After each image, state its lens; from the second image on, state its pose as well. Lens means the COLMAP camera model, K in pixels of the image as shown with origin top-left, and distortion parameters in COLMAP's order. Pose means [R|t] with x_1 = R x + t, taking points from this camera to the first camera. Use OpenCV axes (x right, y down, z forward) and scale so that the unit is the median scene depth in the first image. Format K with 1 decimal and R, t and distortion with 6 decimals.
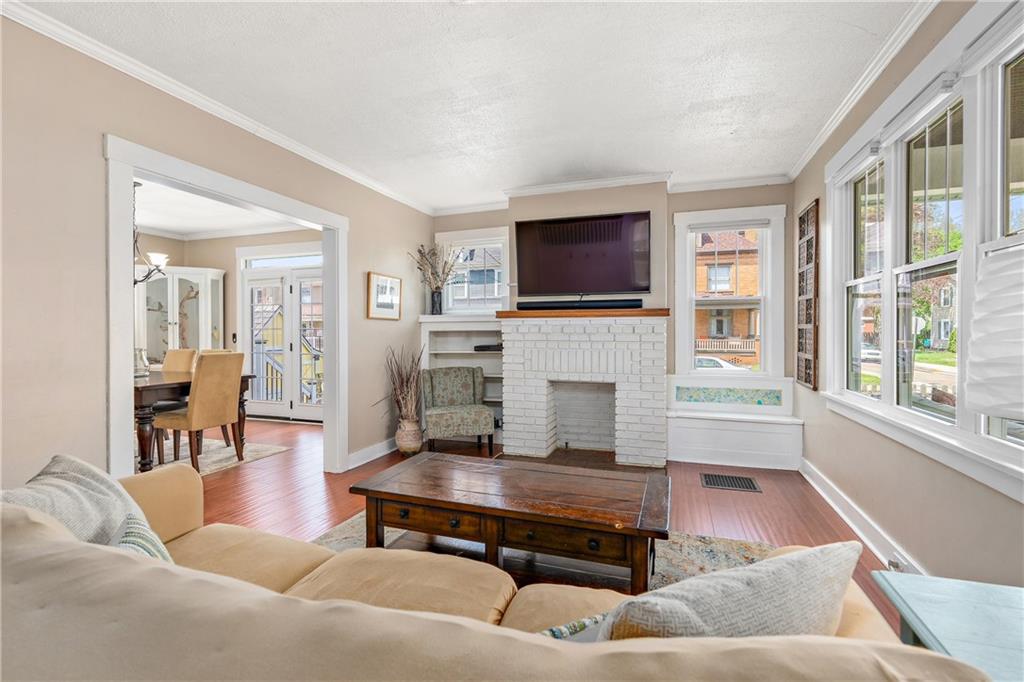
lens RADIAL K [[465.5, 0, 511.9], [0, 465.5, 333.9], [0, 0, 1]] dist [-0.003379, -0.000053]
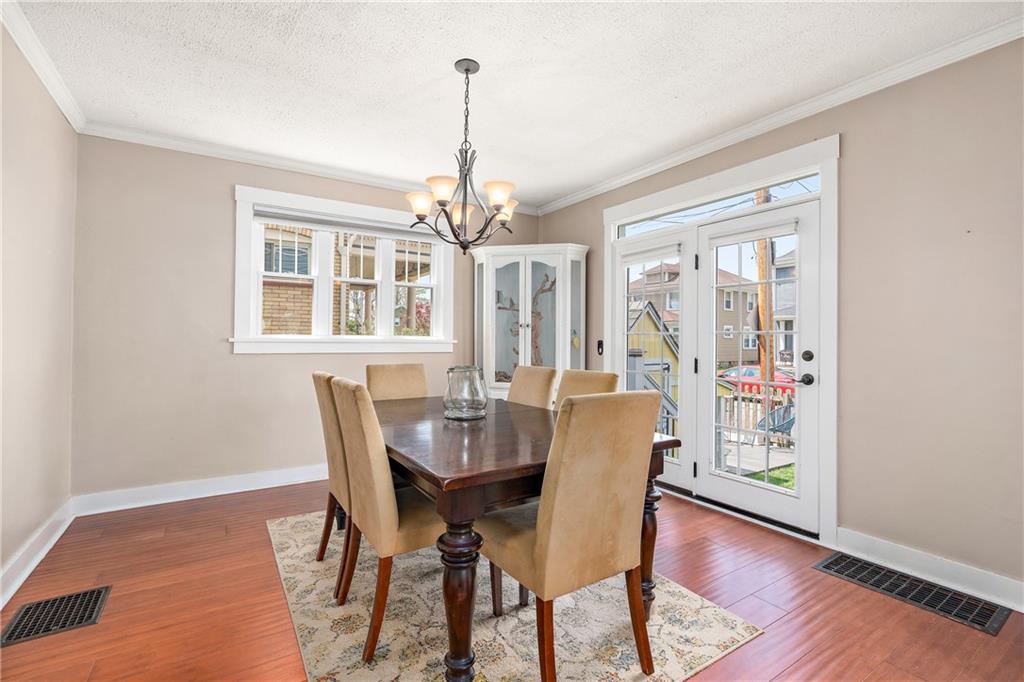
lens RADIAL K [[465.5, 0, 511.9], [0, 465.5, 333.9], [0, 0, 1]] dist [-0.003379, -0.000053]
pose [[0.788491, 0.000787, -0.615045, -0.300571], [-0.009147, 0.999904, -0.010446, -0.002437], [0.614978, 0.013862, 0.788423, 0.417567]]
